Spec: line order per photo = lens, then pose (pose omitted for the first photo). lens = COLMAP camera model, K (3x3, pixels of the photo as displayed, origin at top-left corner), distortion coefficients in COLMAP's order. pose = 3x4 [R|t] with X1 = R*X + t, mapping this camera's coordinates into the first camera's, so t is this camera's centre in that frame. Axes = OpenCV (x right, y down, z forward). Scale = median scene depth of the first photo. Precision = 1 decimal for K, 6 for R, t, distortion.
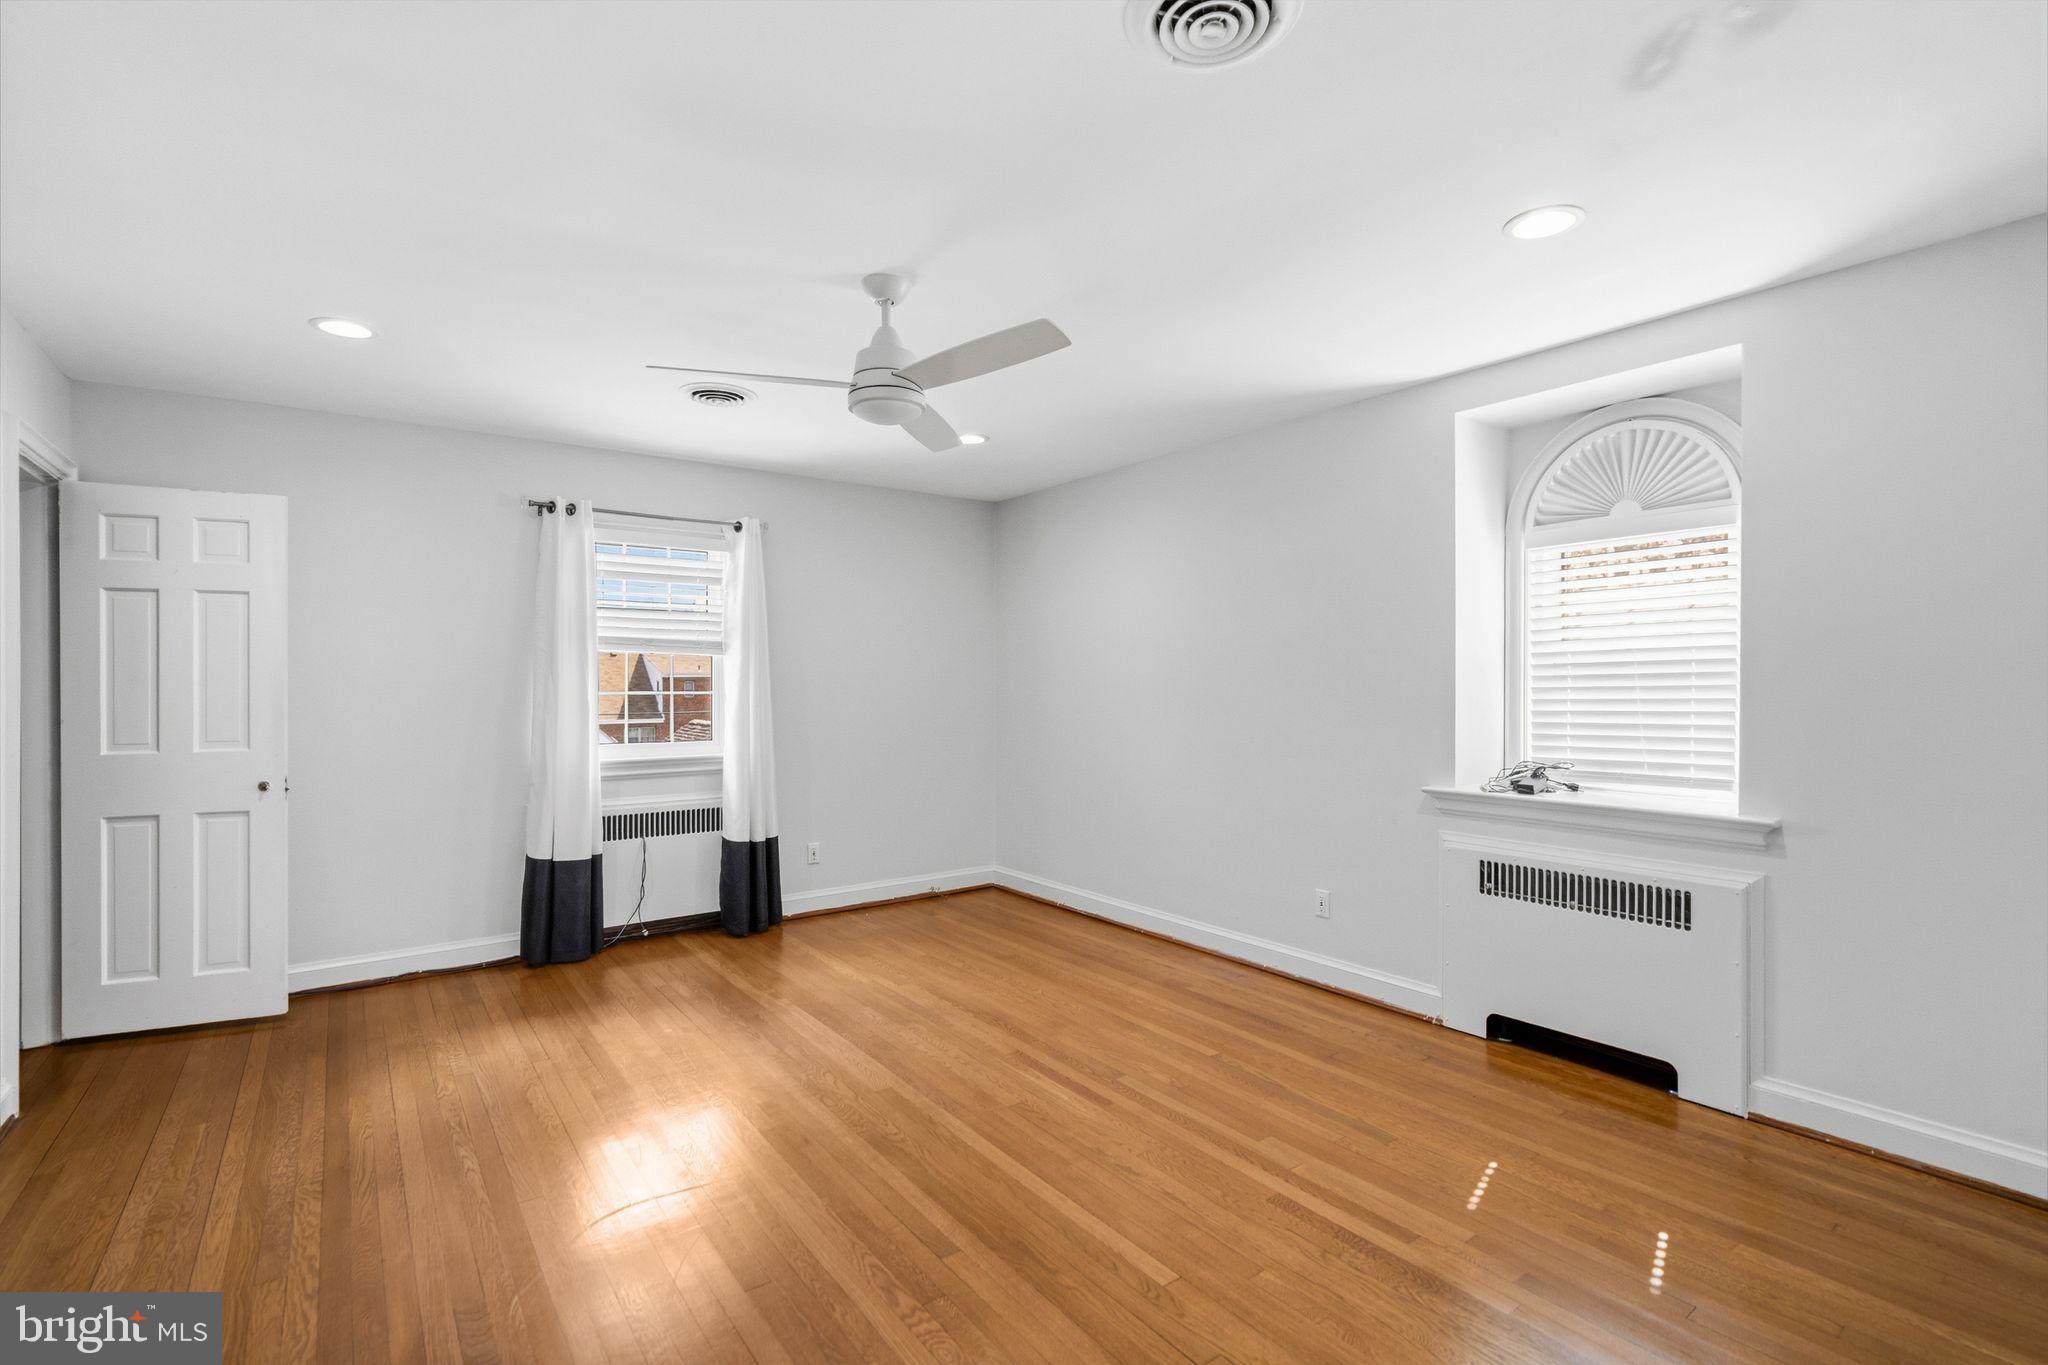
lens RADIAL K [[964.4, 0, 1027.0], [0, 964.4, 676.0], [0, 0, 1]] dist [0.000953, 0.000871]
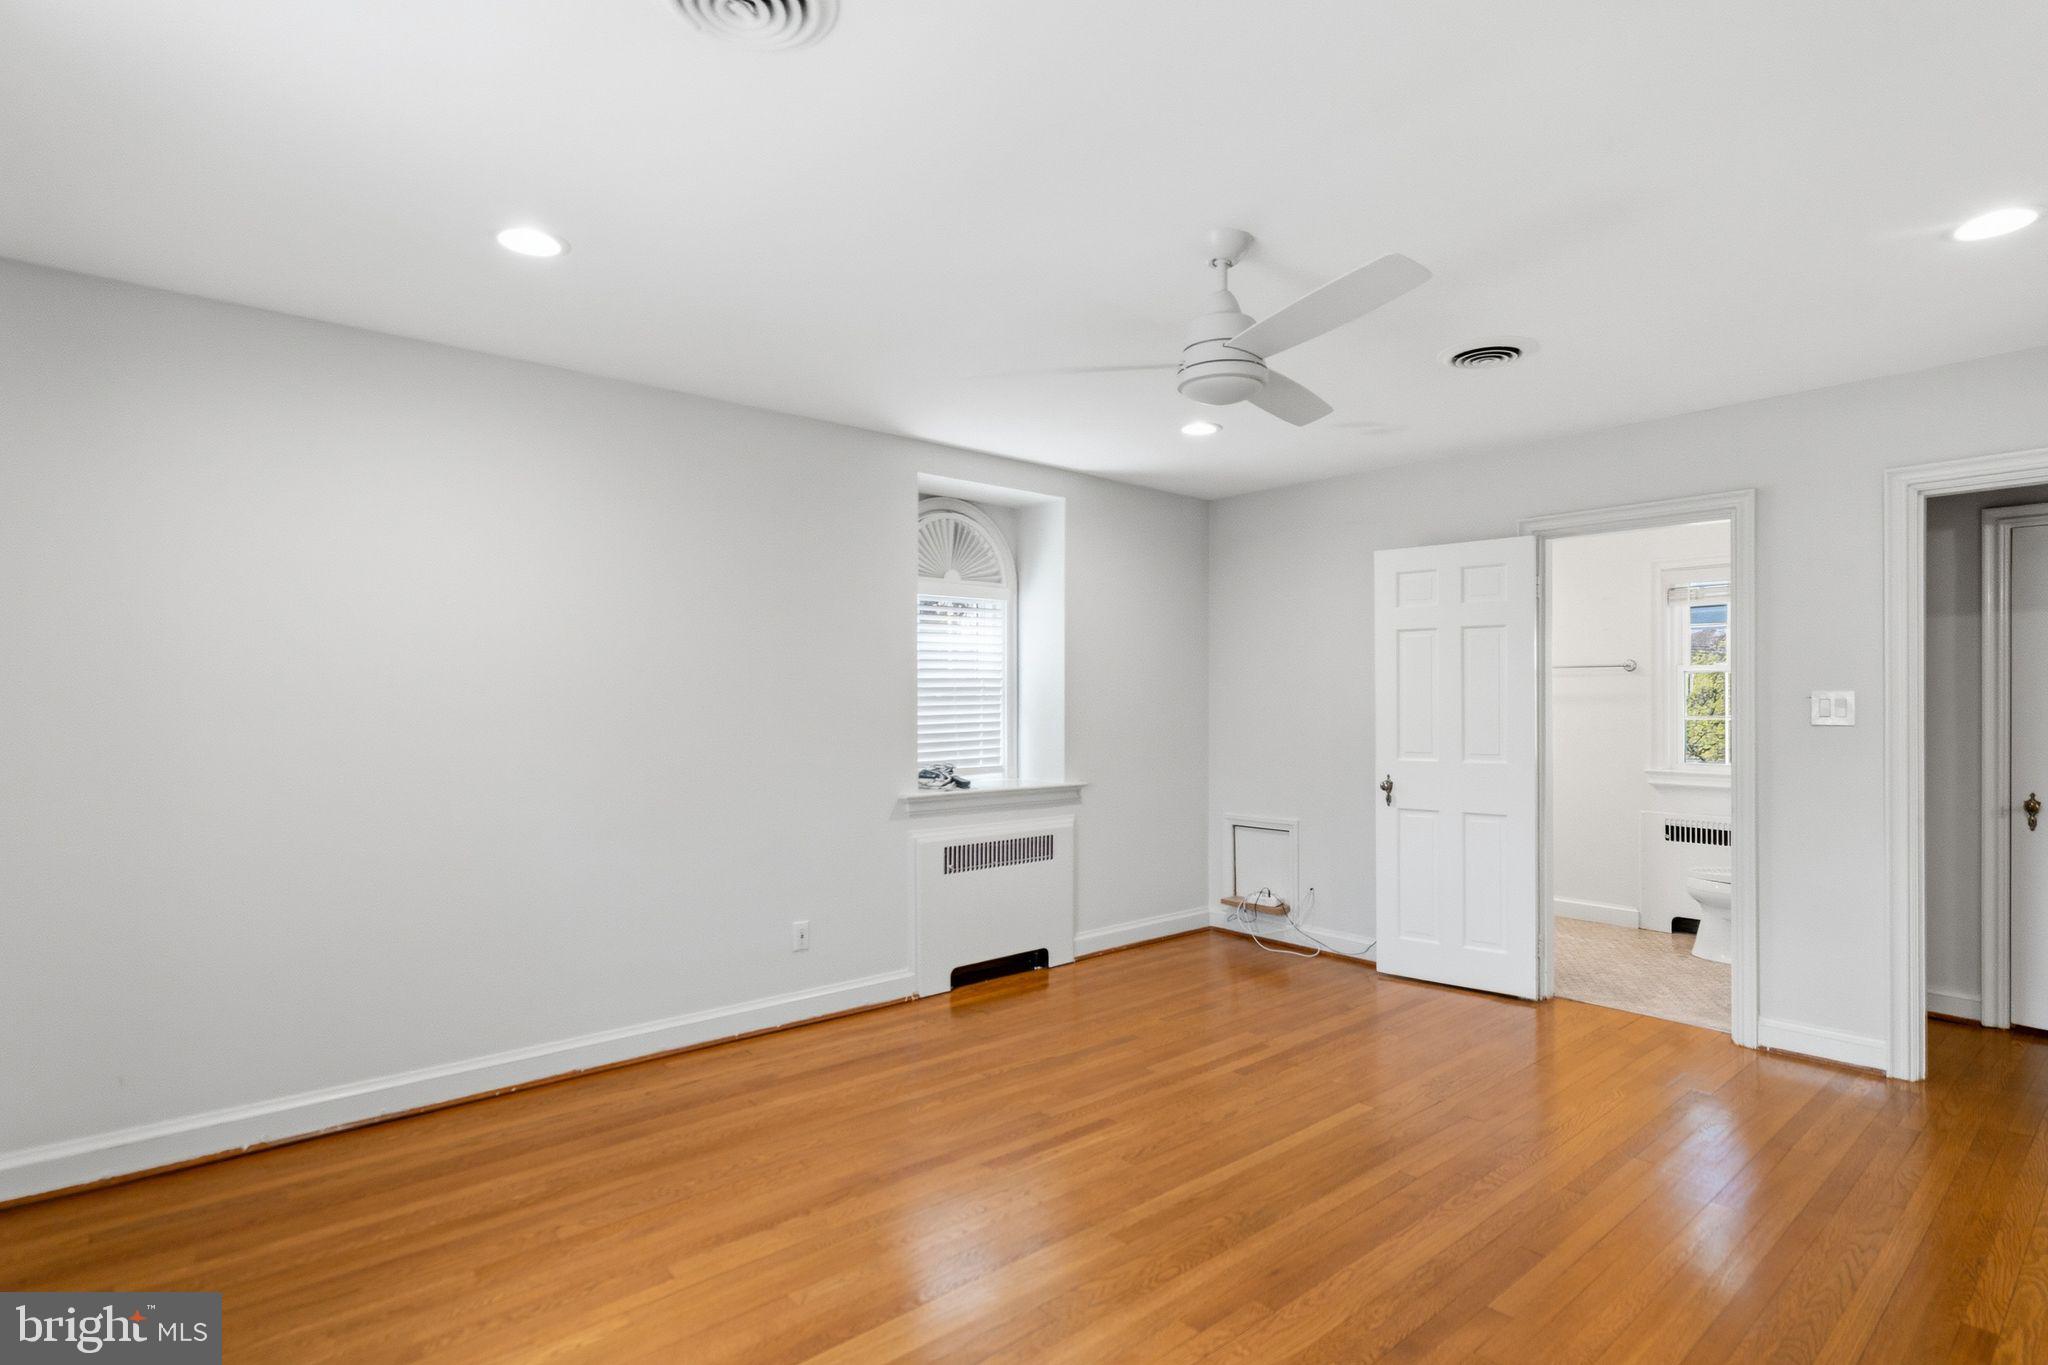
lens RADIAL K [[1046.1, 0, 1020.5], [0, 1046.1, 695.8], [0, 0, 1]] dist [0.002518, 0.000460]
pose [[-0.099223, 0.005027, 0.995053, -0.903976], [-0.008828, 0.999943, -0.005932, 0.005677], [-0.995026, -0.009373, -0.099173, 1.090173]]
